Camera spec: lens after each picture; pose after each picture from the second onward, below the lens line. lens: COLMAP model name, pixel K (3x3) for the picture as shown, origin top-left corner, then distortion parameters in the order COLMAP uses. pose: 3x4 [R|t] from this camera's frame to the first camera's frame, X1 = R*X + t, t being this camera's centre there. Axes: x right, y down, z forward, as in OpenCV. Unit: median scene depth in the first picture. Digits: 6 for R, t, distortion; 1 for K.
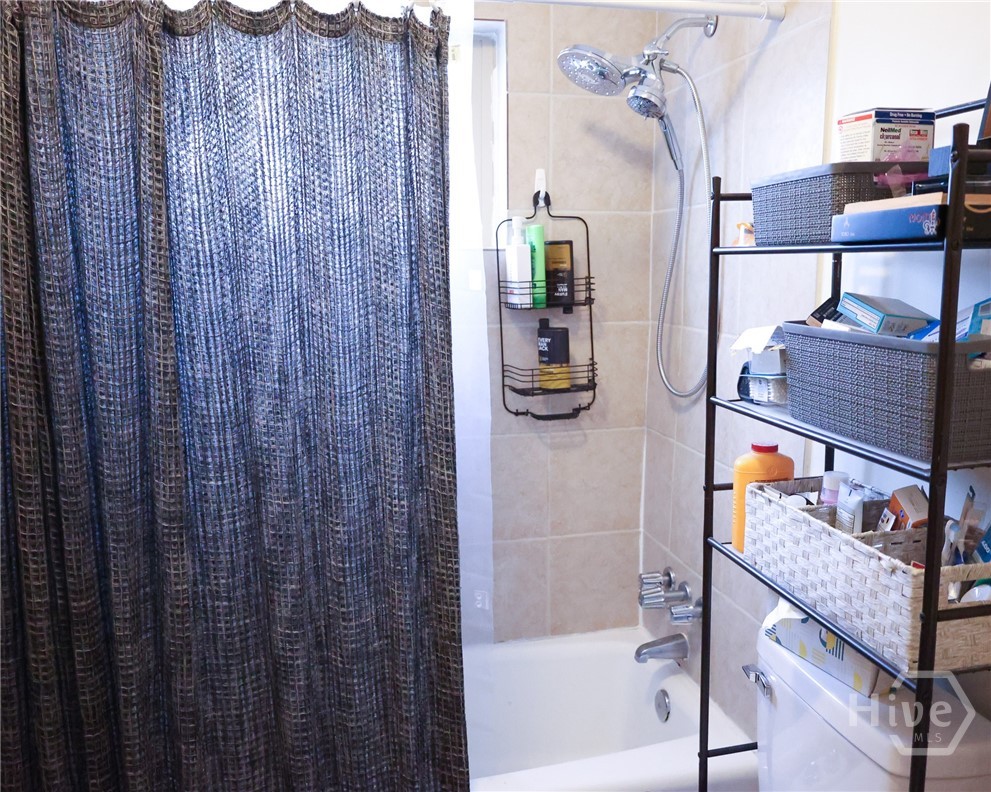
lens RADIAL K [[847.1, 0, 512.5], [0, 847.1, 395.9], [0, 0, 1]] dist [-0.005730, 0.005287]
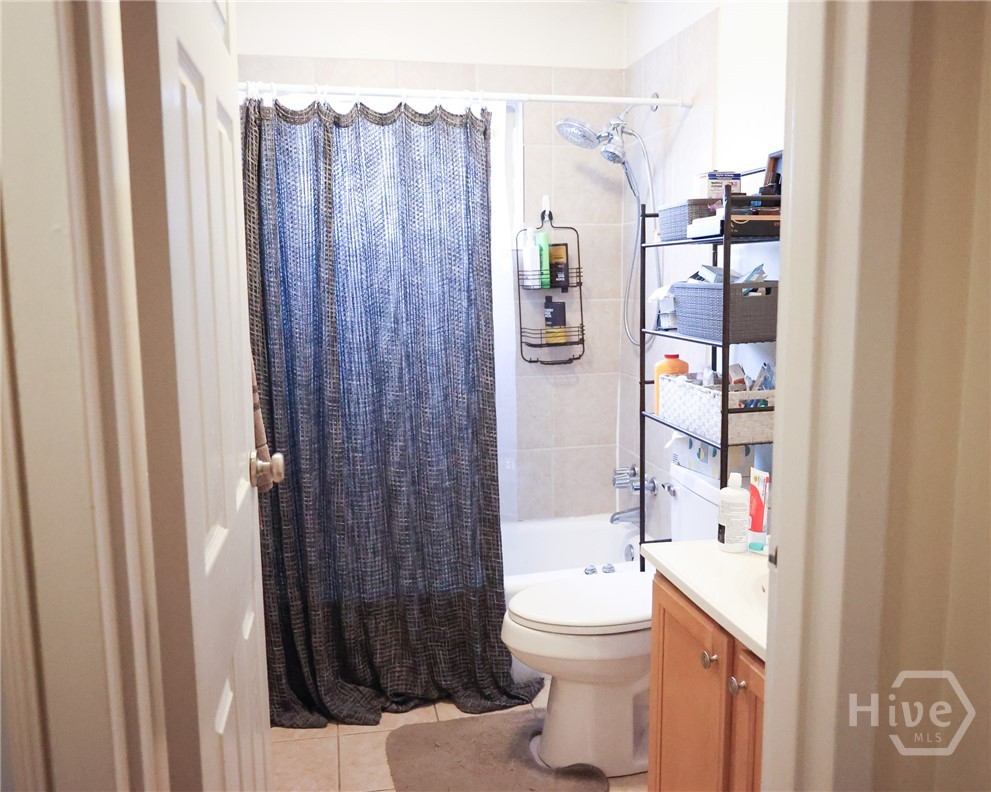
lens RADIAL K [[847.1, 0, 512.5], [0, 847.1, 395.9], [0, 0, 1]] dist [-0.005730, 0.005287]
pose [[0.999908, -0.003568, -0.013078, -0.010644], [0.003382, 0.999892, -0.014270, 0.151465], [0.013128, 0.014225, 0.999813, -0.696801]]
